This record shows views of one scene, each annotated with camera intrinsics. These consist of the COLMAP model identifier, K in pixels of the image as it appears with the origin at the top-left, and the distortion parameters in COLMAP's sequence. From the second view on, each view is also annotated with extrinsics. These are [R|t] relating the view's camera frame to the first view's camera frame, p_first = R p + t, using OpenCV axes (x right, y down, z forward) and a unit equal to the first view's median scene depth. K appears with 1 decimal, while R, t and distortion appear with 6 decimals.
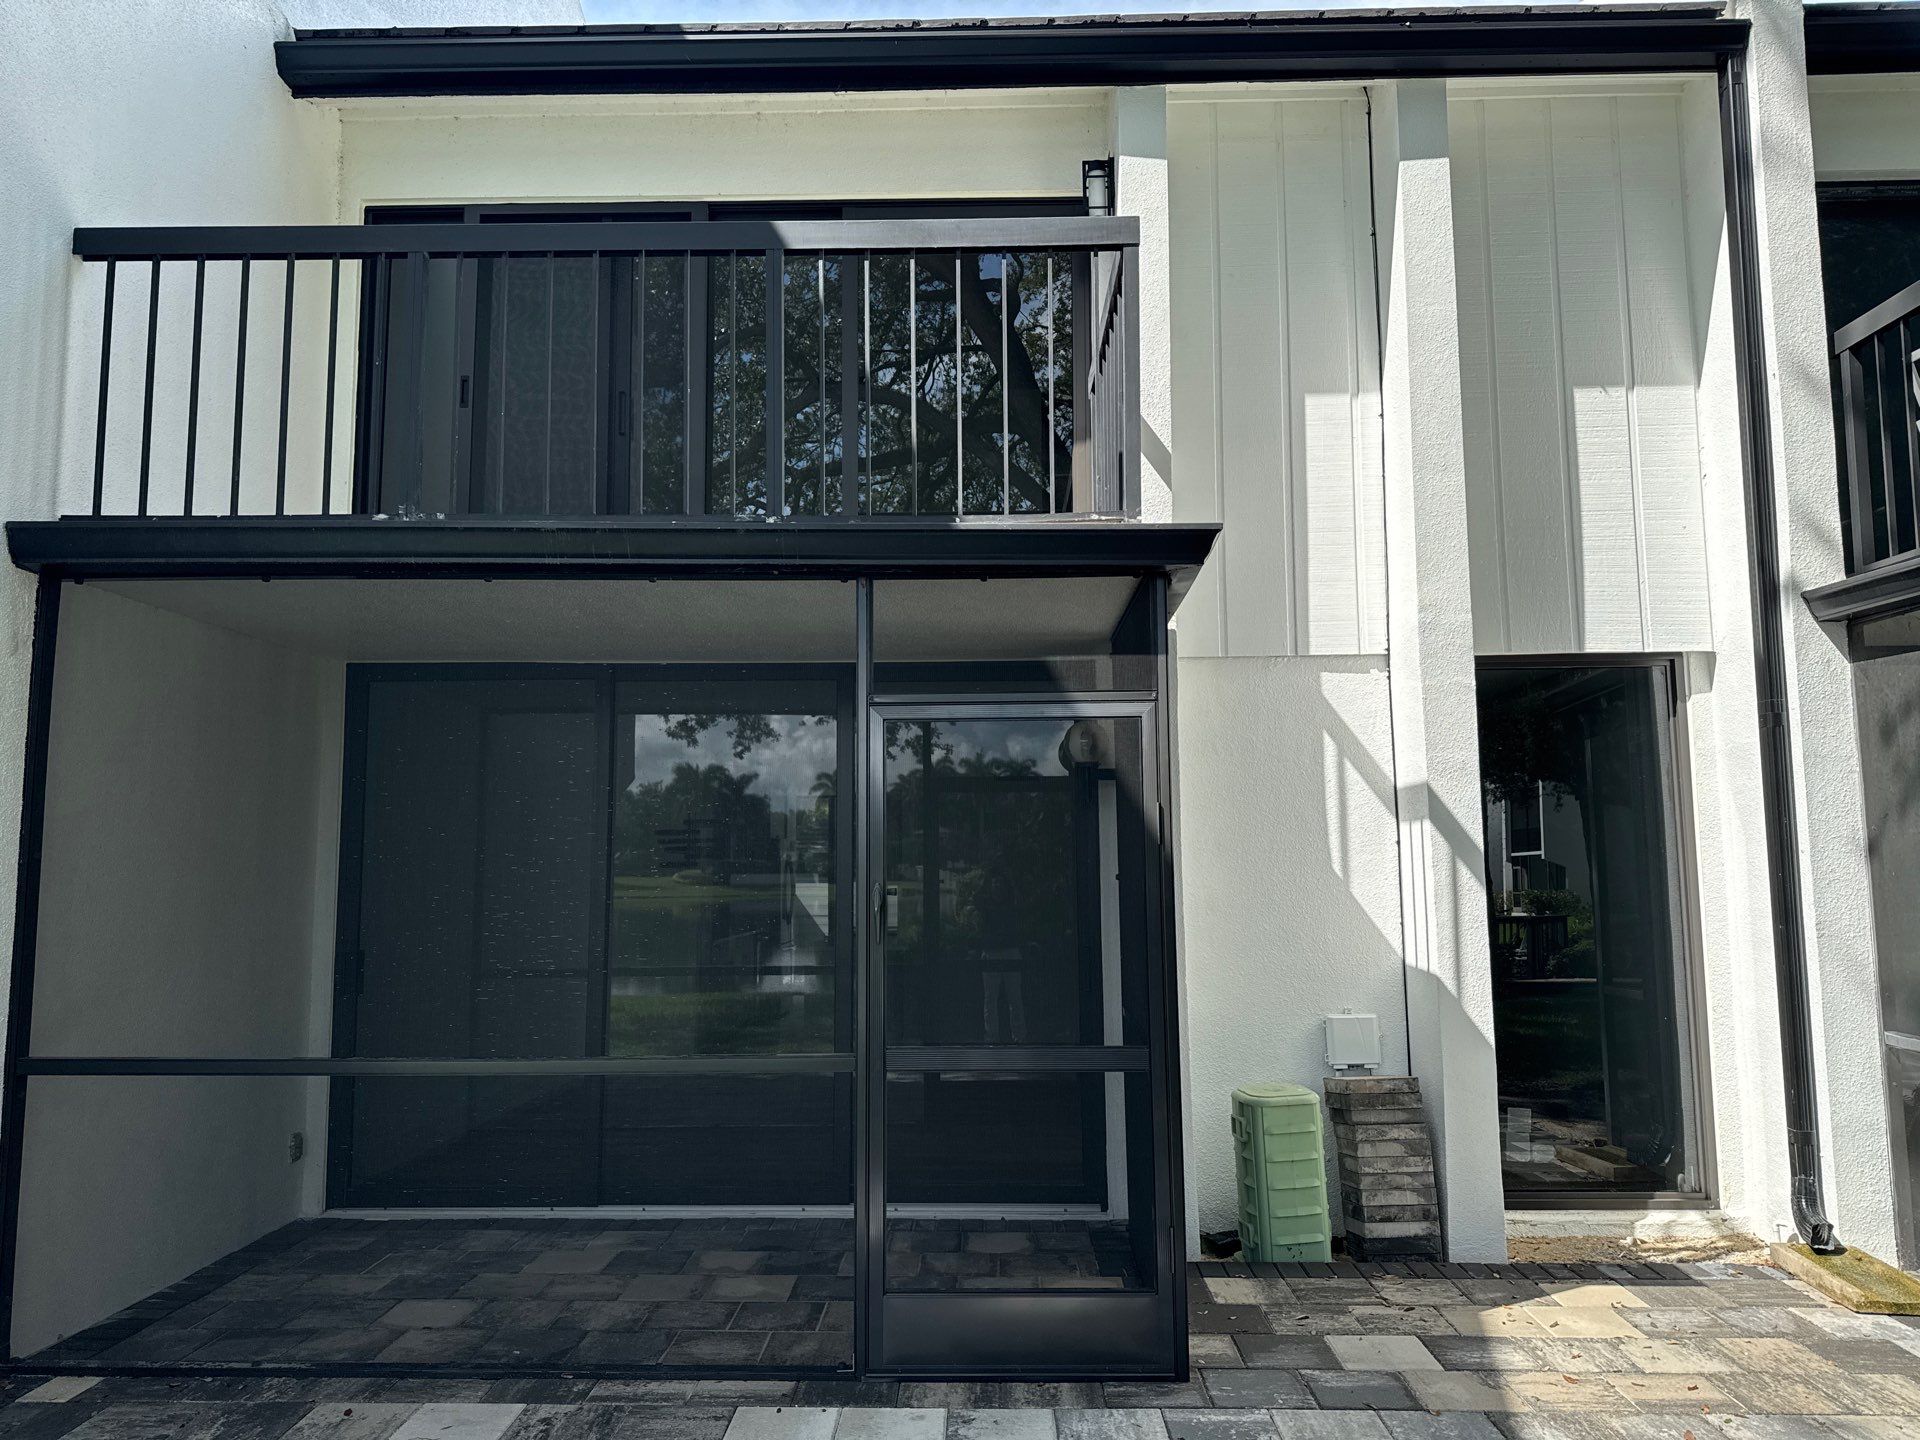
lens RADIAL K [[1325.8, 0, 955.9], [0, 1325.8, 726.5], [0, 0, 1]] dist [0.056103, -0.065648]
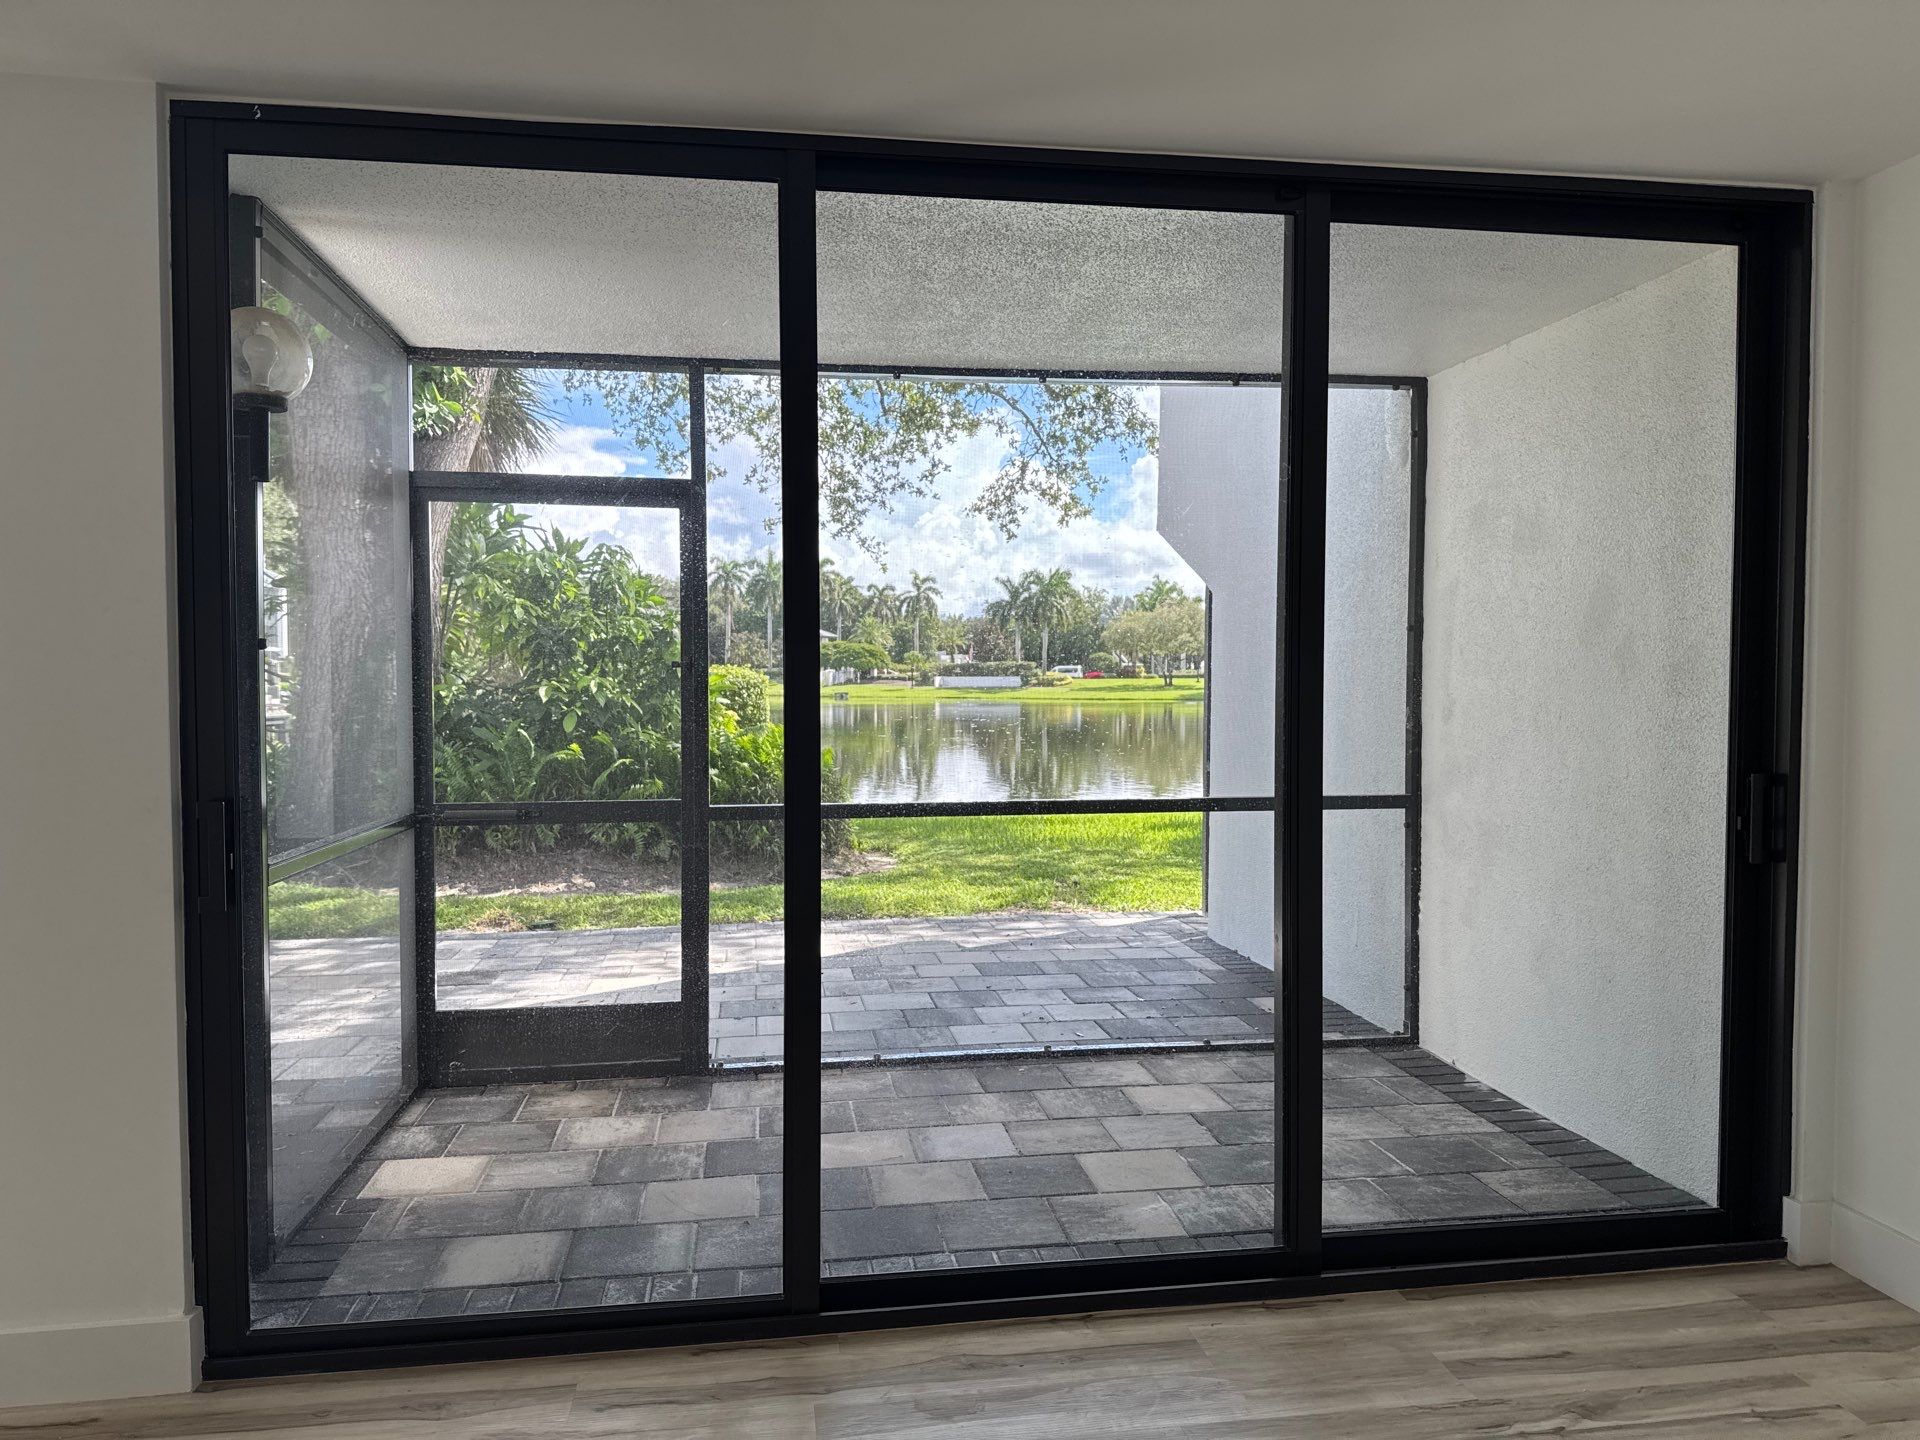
lens RADIAL K [[1325.8, 0, 957.1], [0, 1325.8, 718.4], [0, 0, 1]] dist [0.056103, -0.065648]
pose [[-0.983524, 0.011808, -0.180390, -0.070860], [0.025665, 0.996877, -0.074677, 0.230174], [0.178945, -0.078077, -0.980756, 1.886667]]
